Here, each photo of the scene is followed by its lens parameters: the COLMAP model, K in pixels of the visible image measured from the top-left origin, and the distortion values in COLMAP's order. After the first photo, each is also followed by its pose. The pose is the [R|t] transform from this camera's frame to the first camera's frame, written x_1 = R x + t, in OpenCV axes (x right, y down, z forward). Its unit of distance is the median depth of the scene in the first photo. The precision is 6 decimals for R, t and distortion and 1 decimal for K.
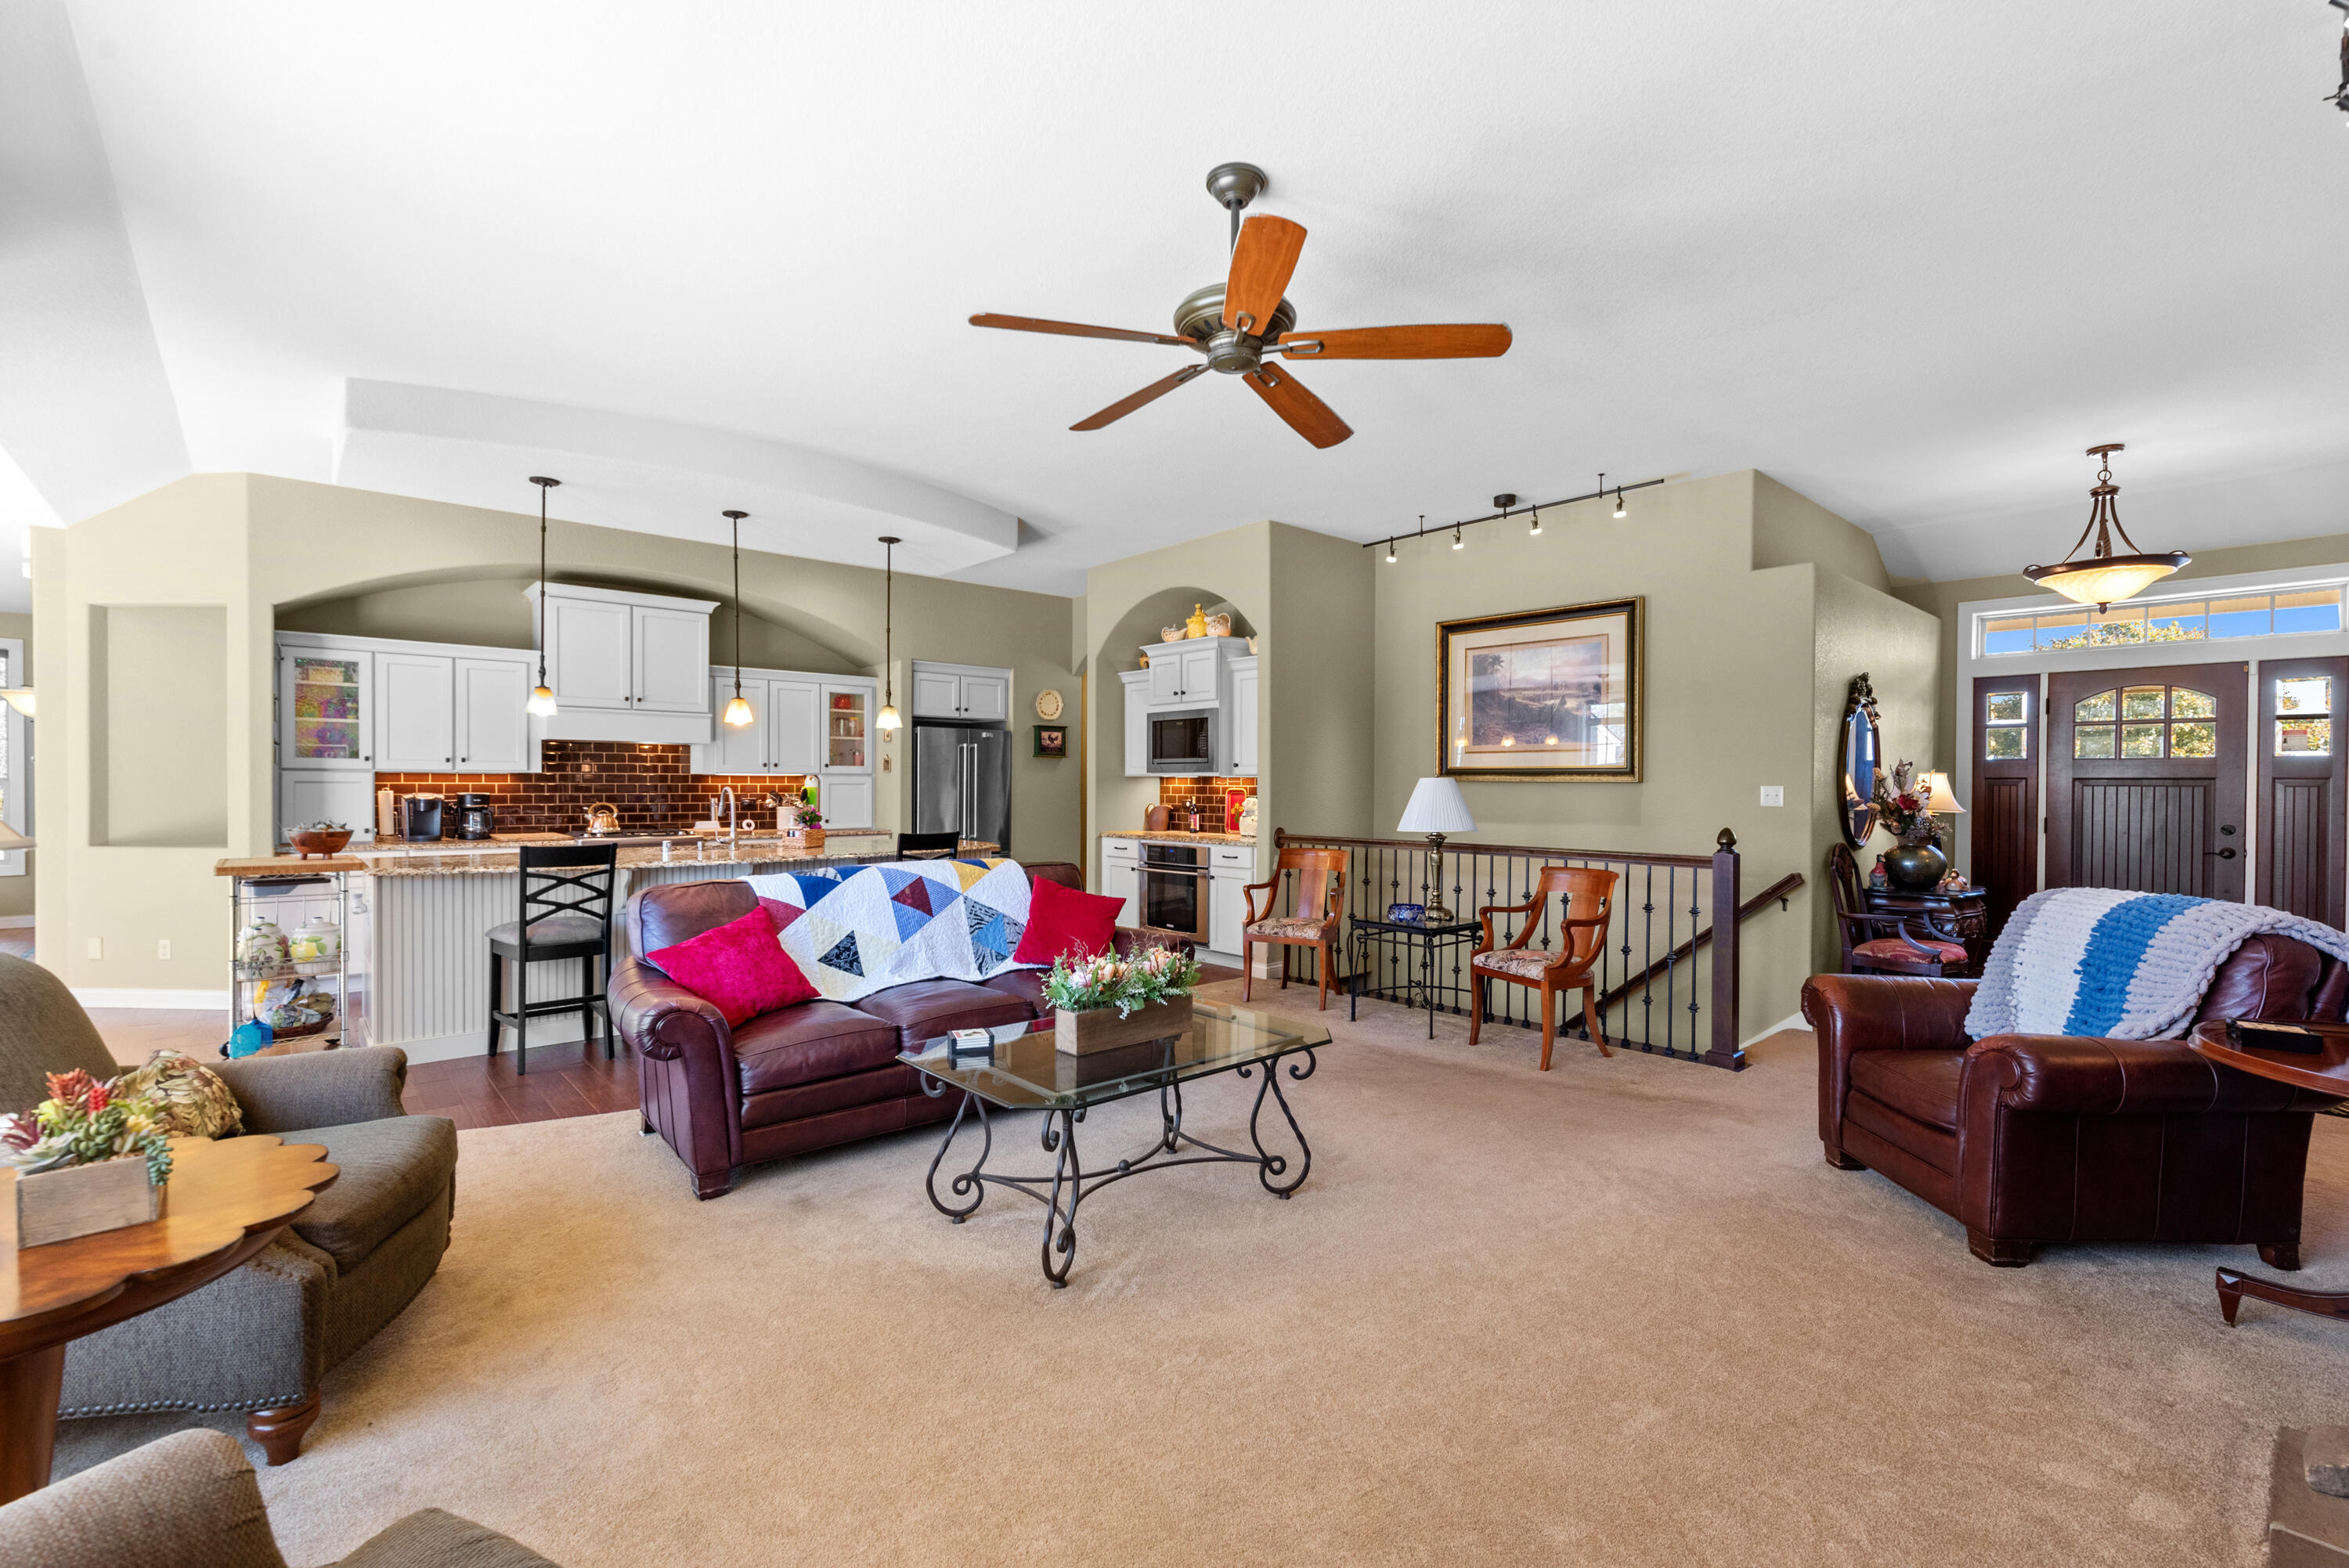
lens RADIAL K [[1016.0, 0, 1178.2], [0, 1016.0, 795.6], [0, 0, 1]] dist [0.000368, 0.000694]
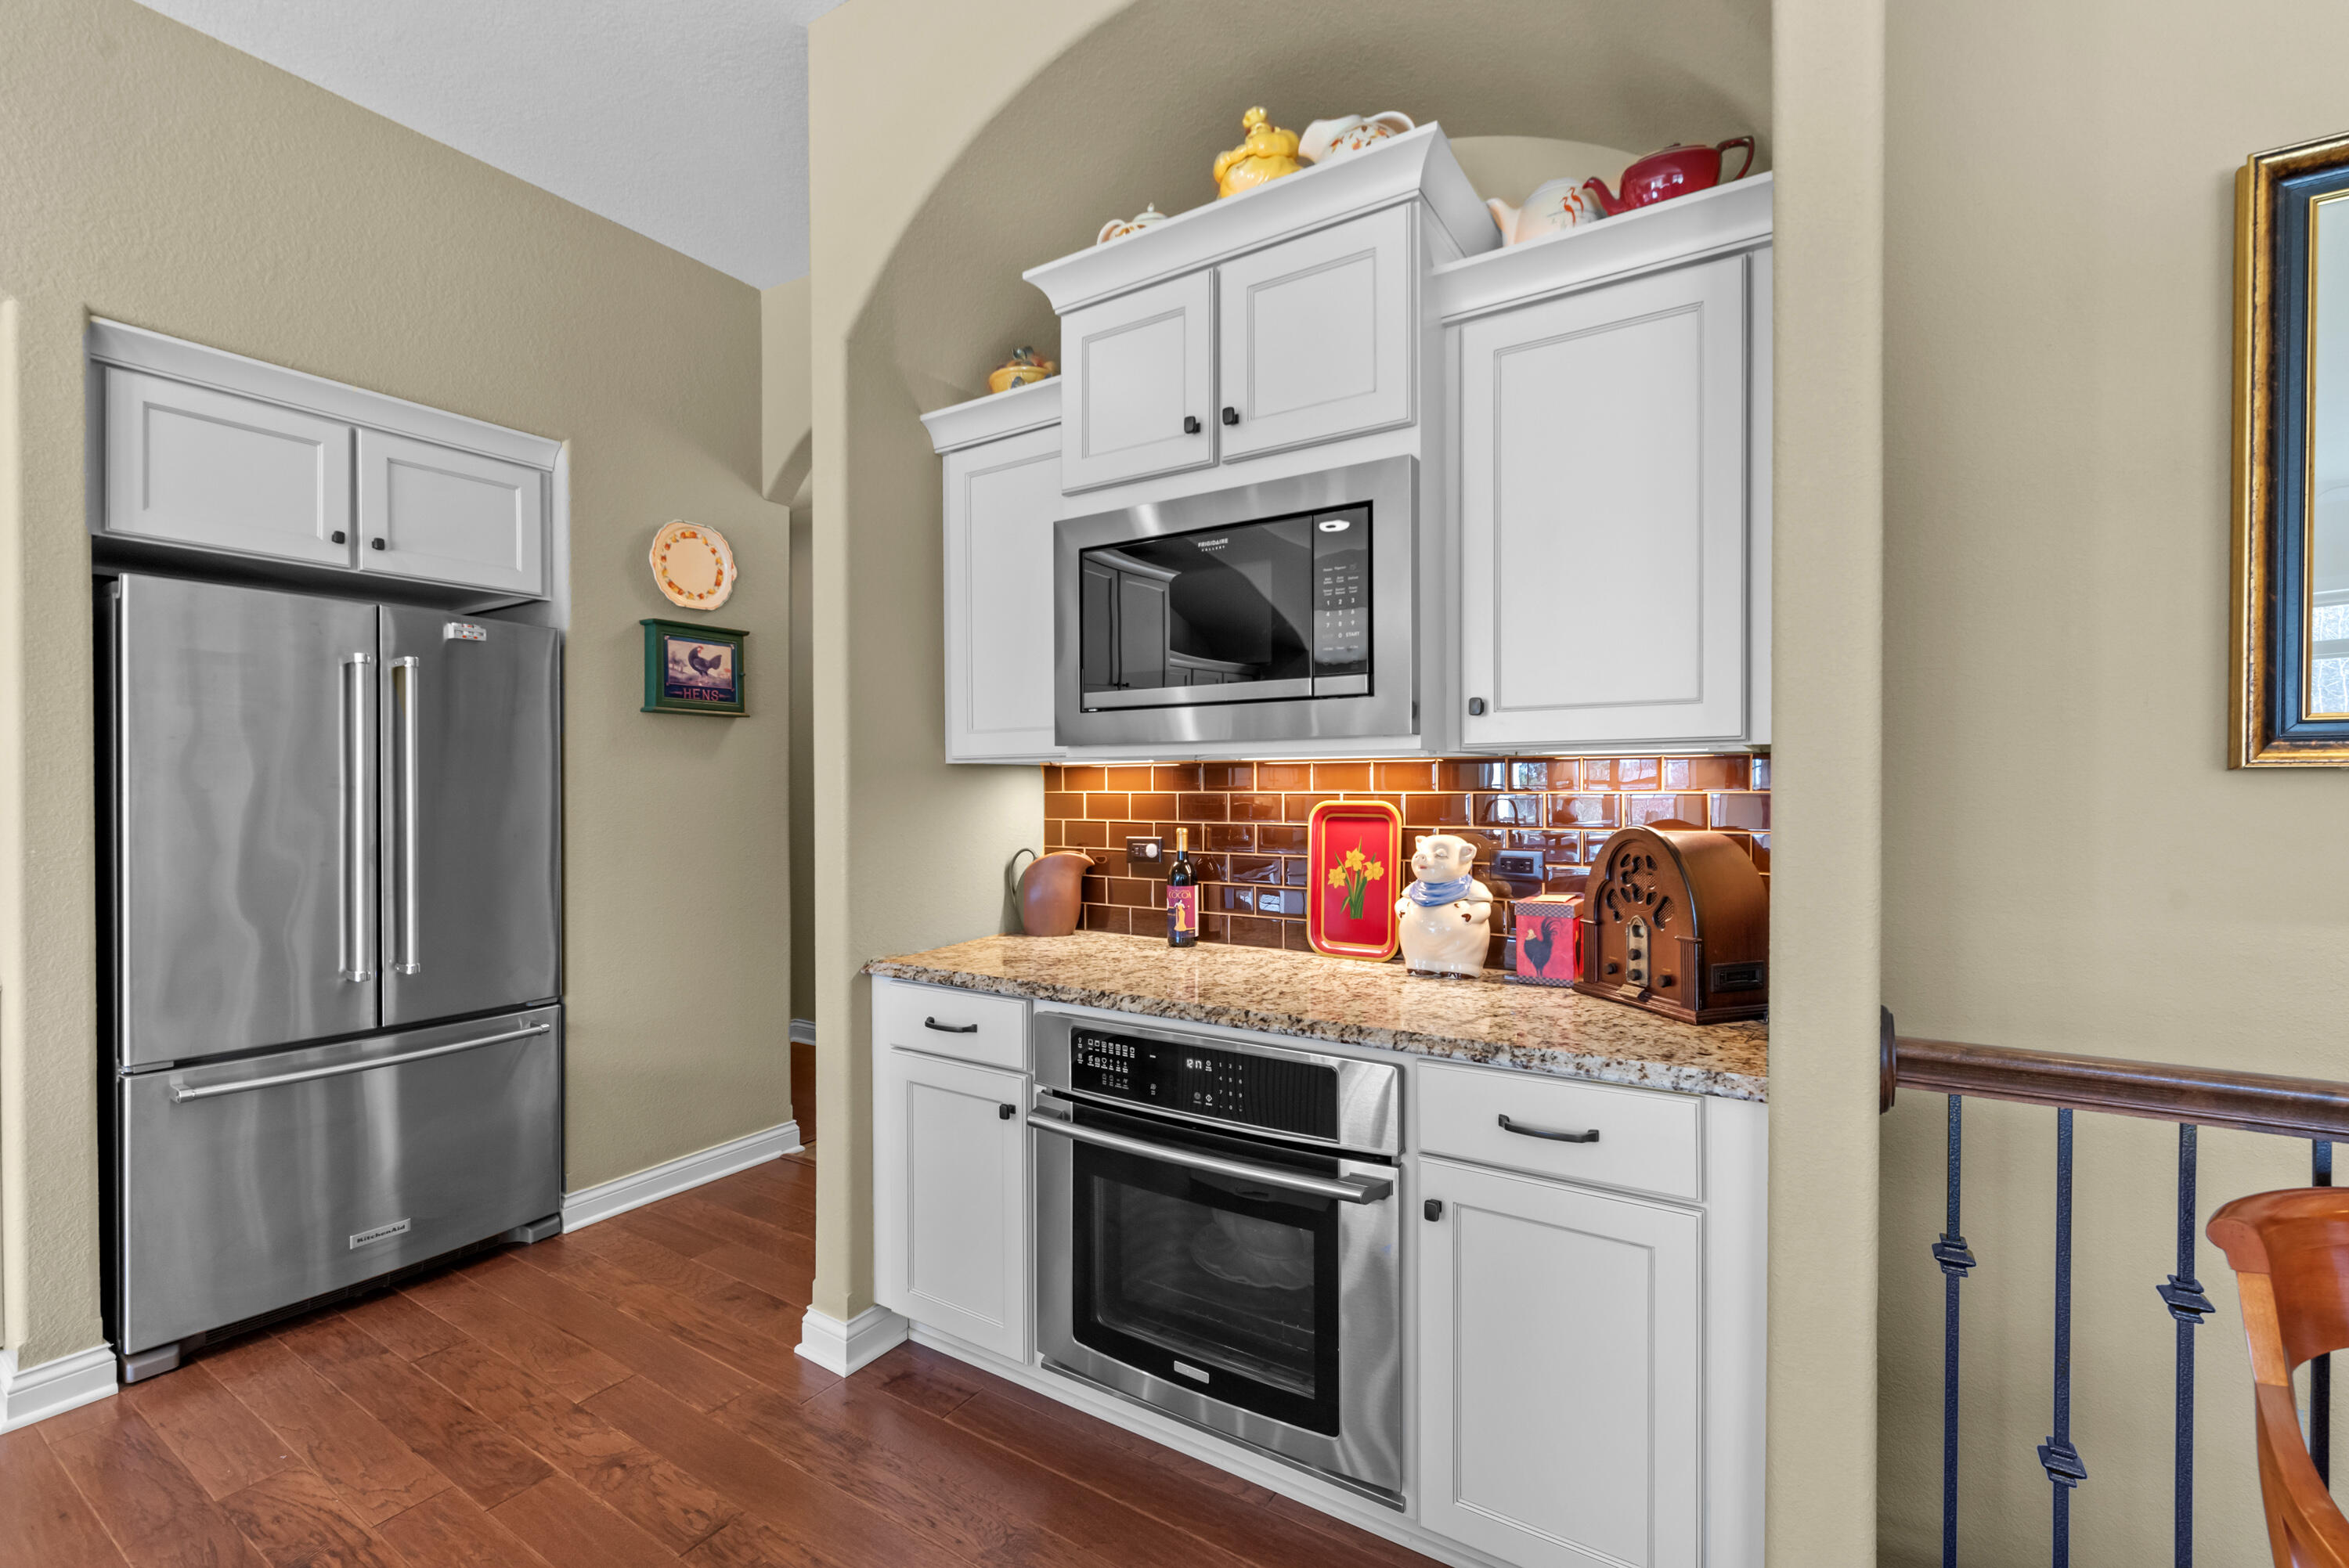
lens RADIAL K [[1016.0, 0, 1166.4], [0, 1016.0, 793.1], [0, 0, 1]] dist [0.000368, 0.000694]
pose [[0.966066, -0.008445, 0.258157, -0.079166], [0.010027, 0.999938, -0.004814, -0.009349], [-0.258100, 0.007239, 0.966091, 0.817171]]
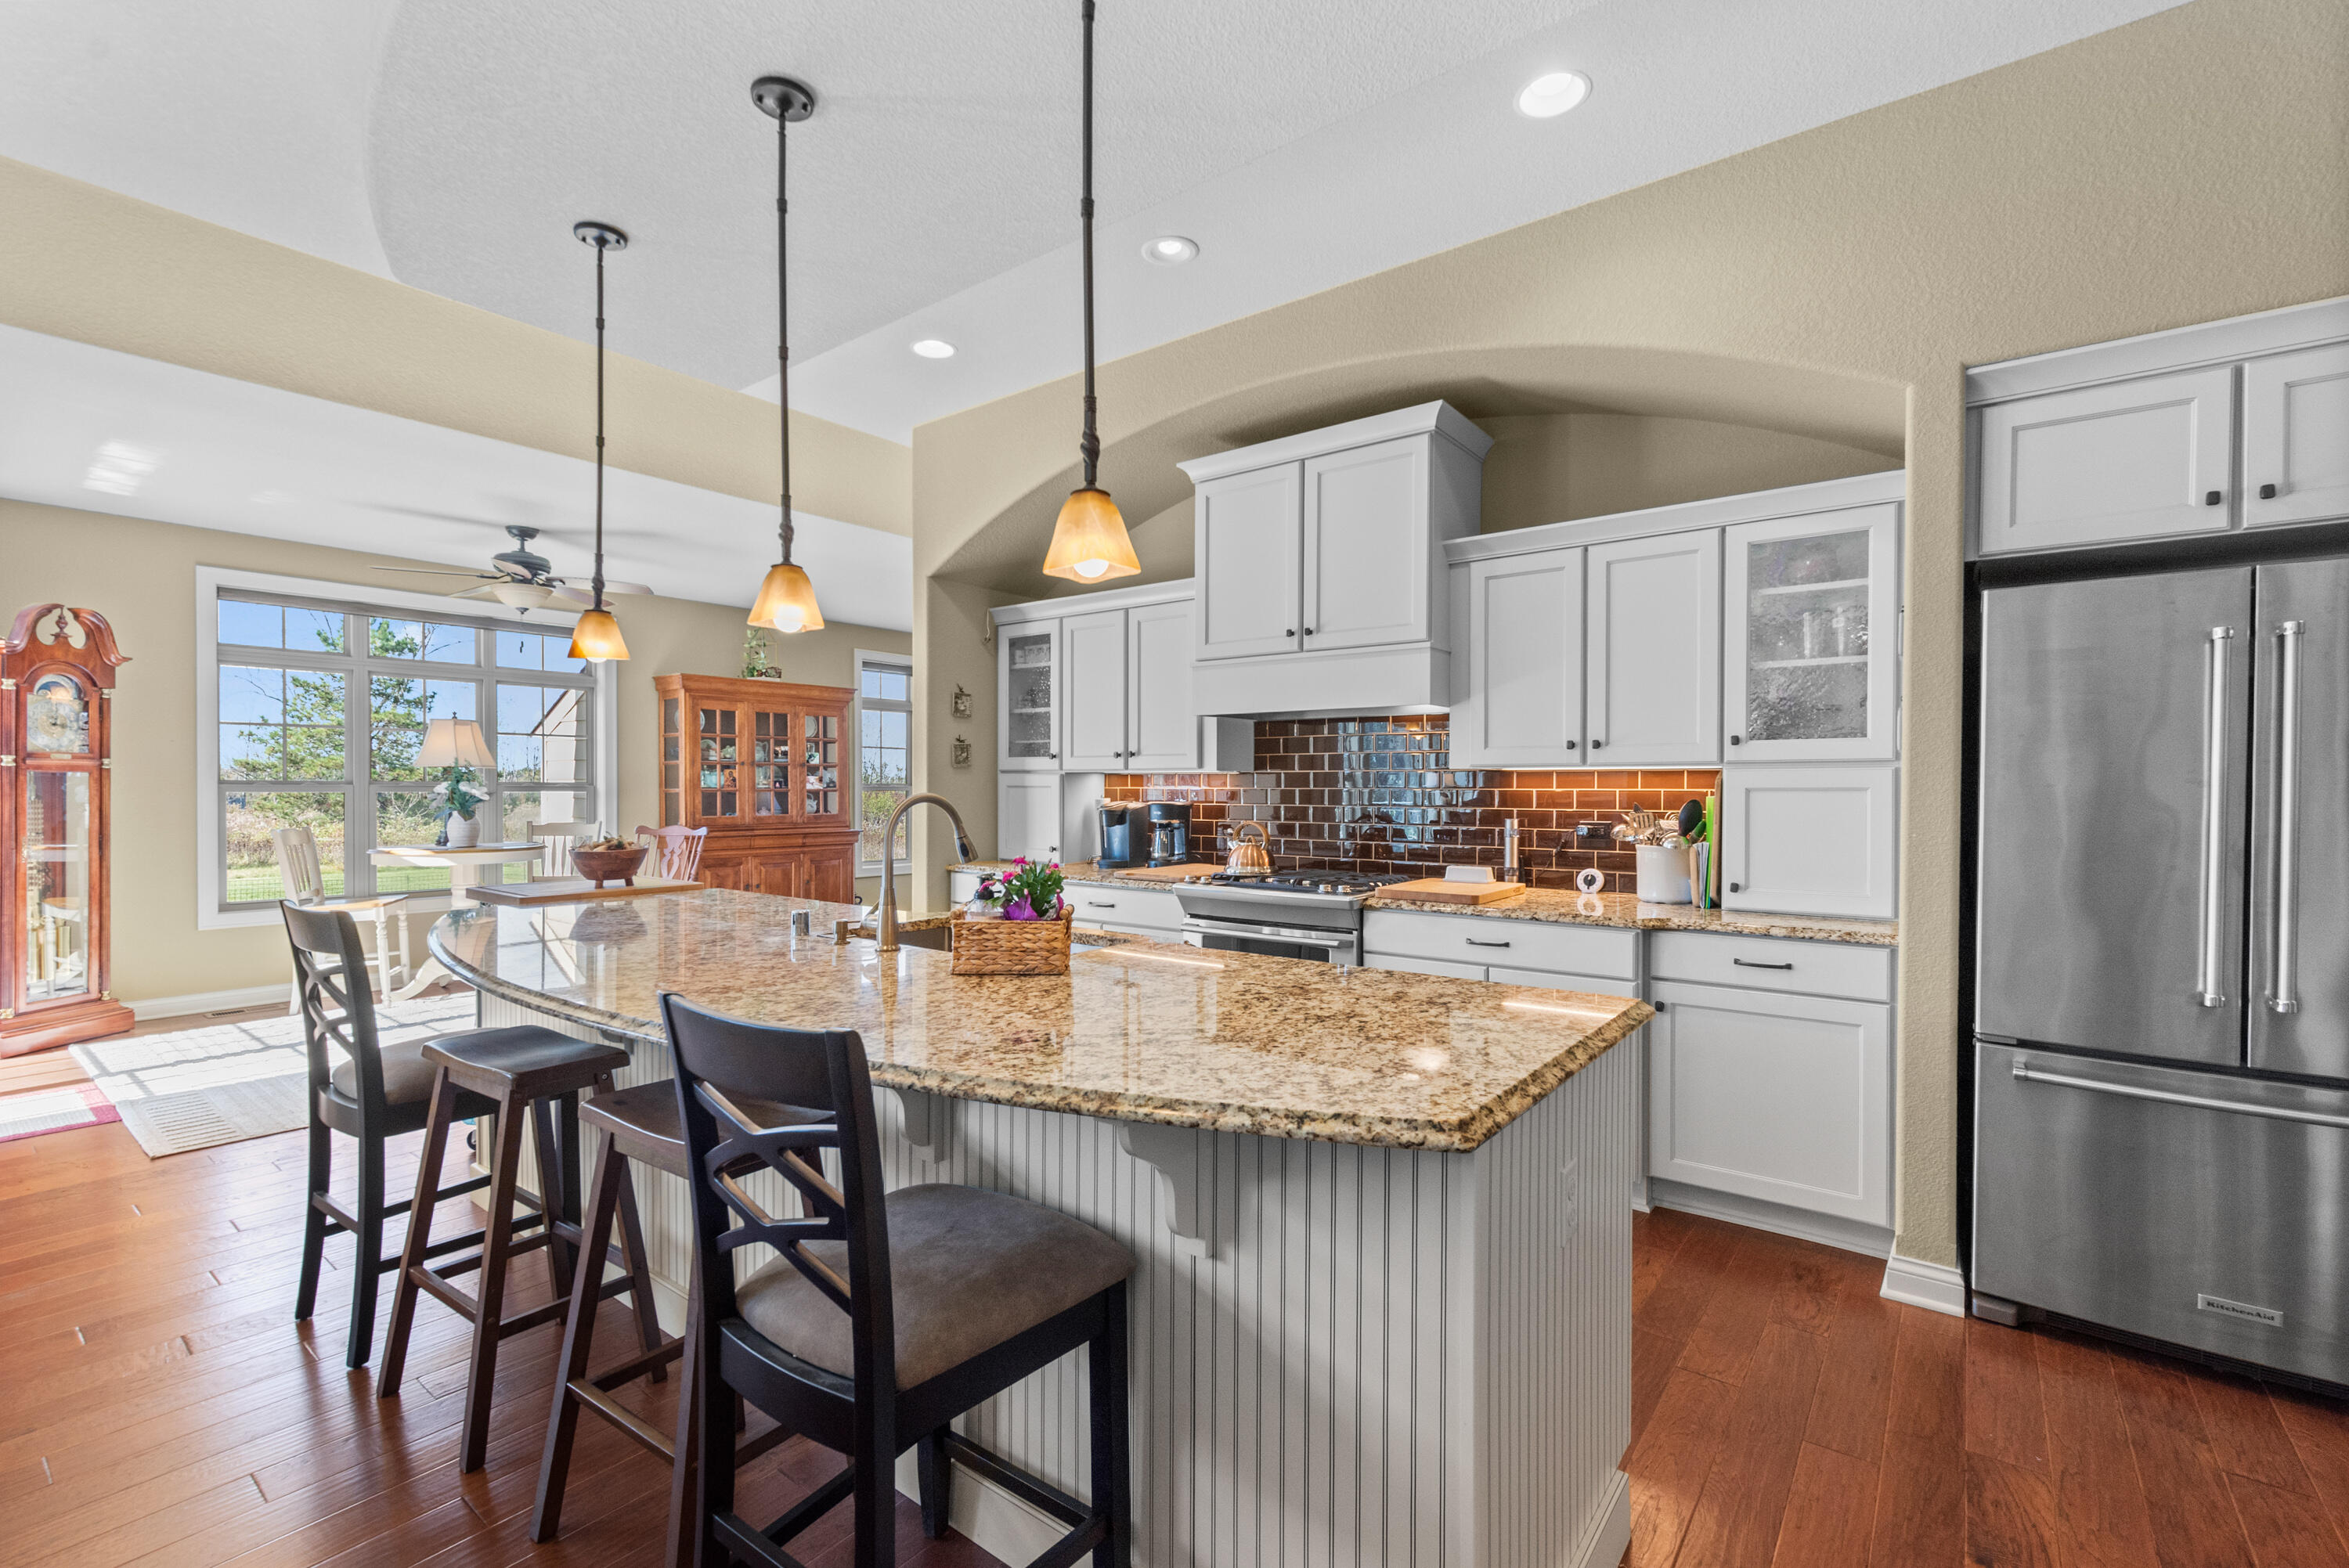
lens RADIAL K [[1016.0, 0, 1177.5], [0, 1016.0, 790.8], [0, 0, 1]] dist [0.000368, 0.000694]
pose [[0.187740, -0.000180, -0.982219, -0.016881], [-0.012876, 0.999914, -0.002644, -0.008460], [0.982134, 0.013143, 0.187721, 0.866188]]
